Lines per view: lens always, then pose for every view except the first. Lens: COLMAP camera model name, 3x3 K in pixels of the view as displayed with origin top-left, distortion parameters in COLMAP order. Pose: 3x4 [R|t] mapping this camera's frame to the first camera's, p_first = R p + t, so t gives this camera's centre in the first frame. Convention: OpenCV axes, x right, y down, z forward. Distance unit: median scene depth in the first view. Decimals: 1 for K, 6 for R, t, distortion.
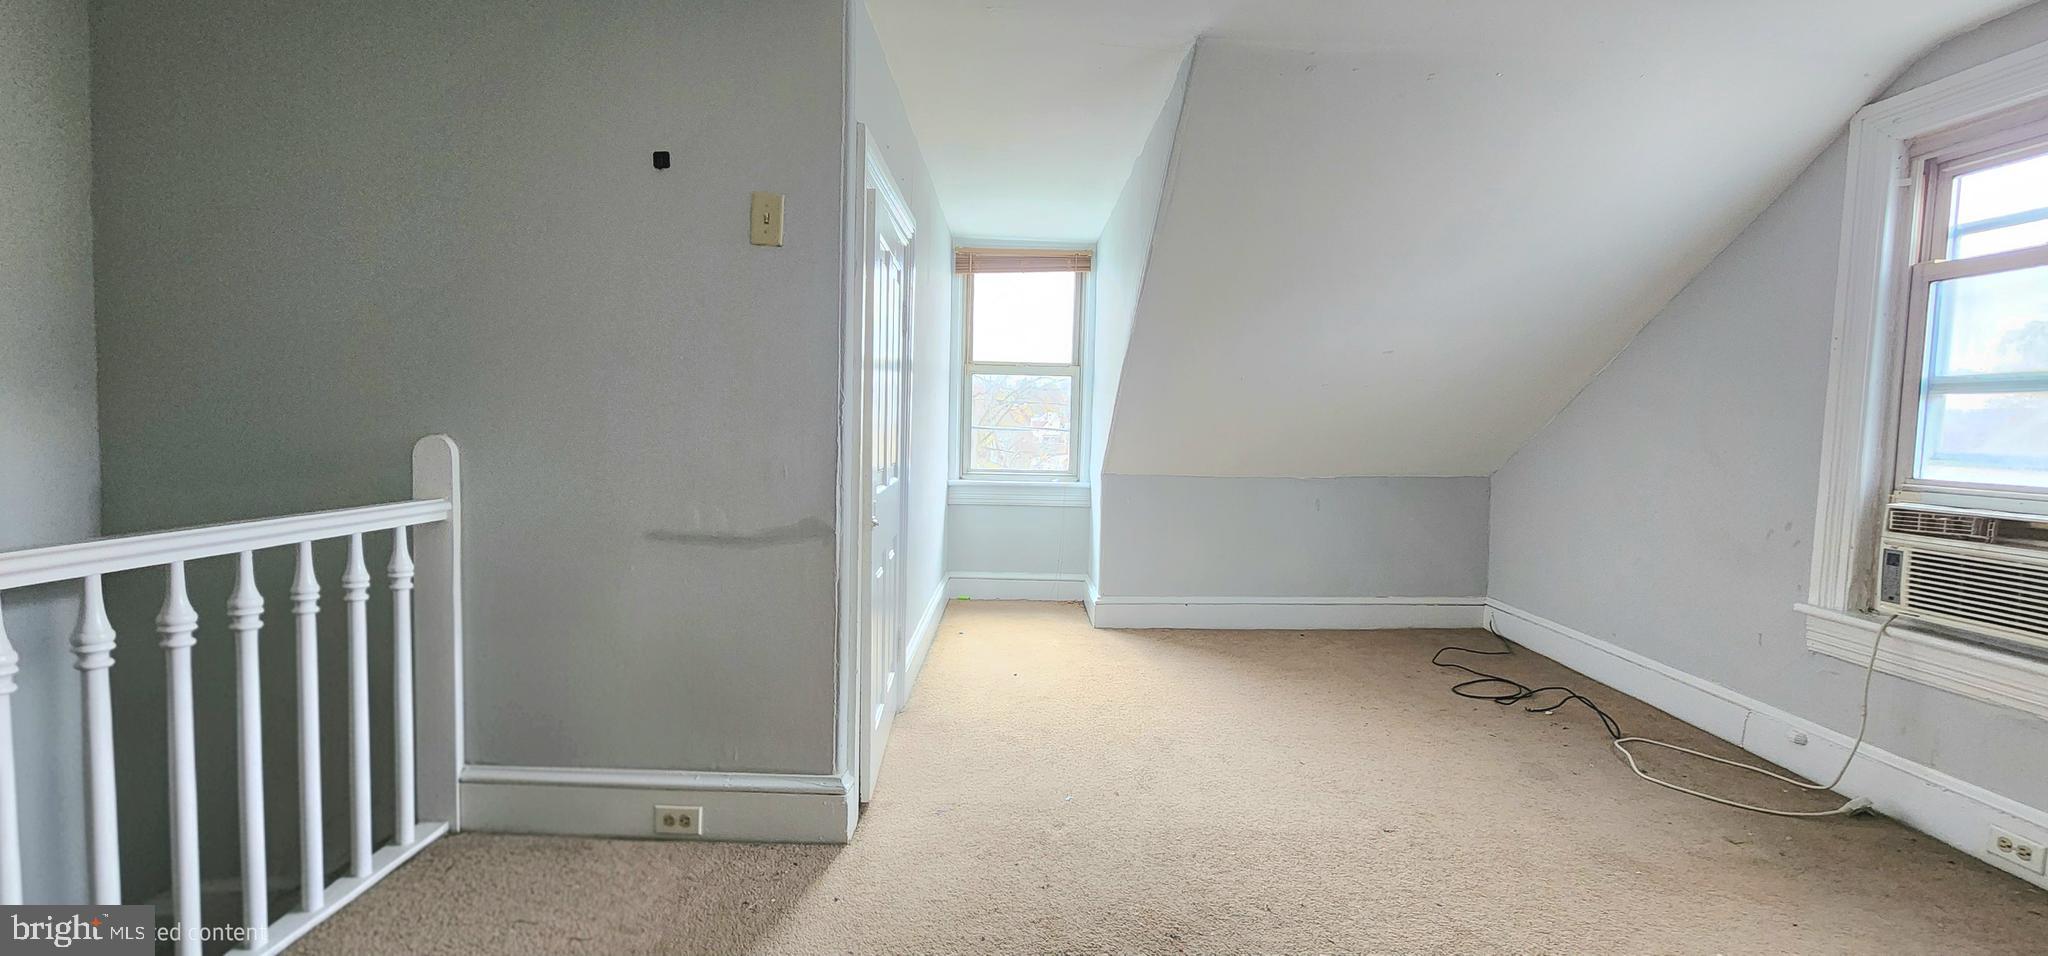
lens RADIAL K [[840.7, 0, 1021.8], [0, 840.7, 477.5], [0, 0, 1]] dist [0.007703, -0.000703]
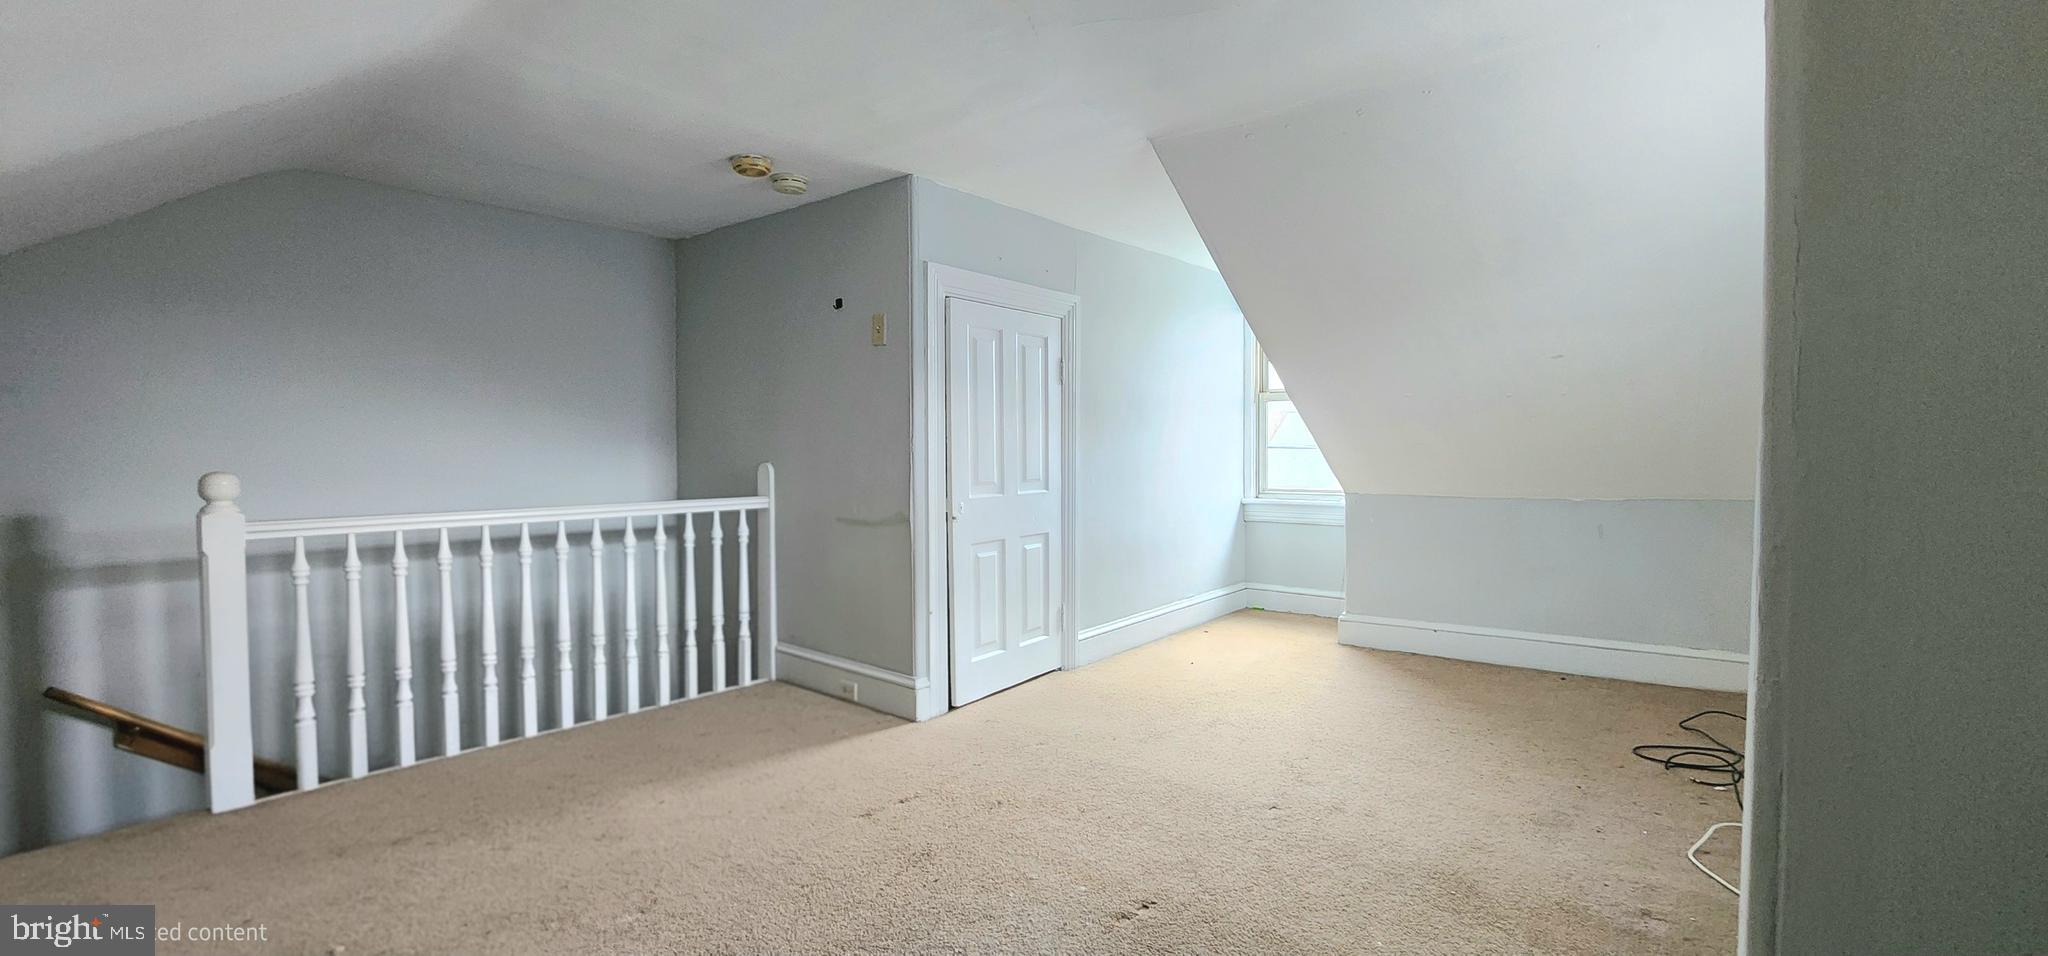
lens RADIAL K [[840.7, 0, 1019.5], [0, 840.7, 475.8], [0, 0, 1]] dist [0.007703, -0.000703]
pose [[0.766743, -0.005606, -0.641930, 0.931747], [-0.016272, 0.999471, -0.028165, 0.021657], [0.641748, 0.032041, 0.766246, -0.079467]]
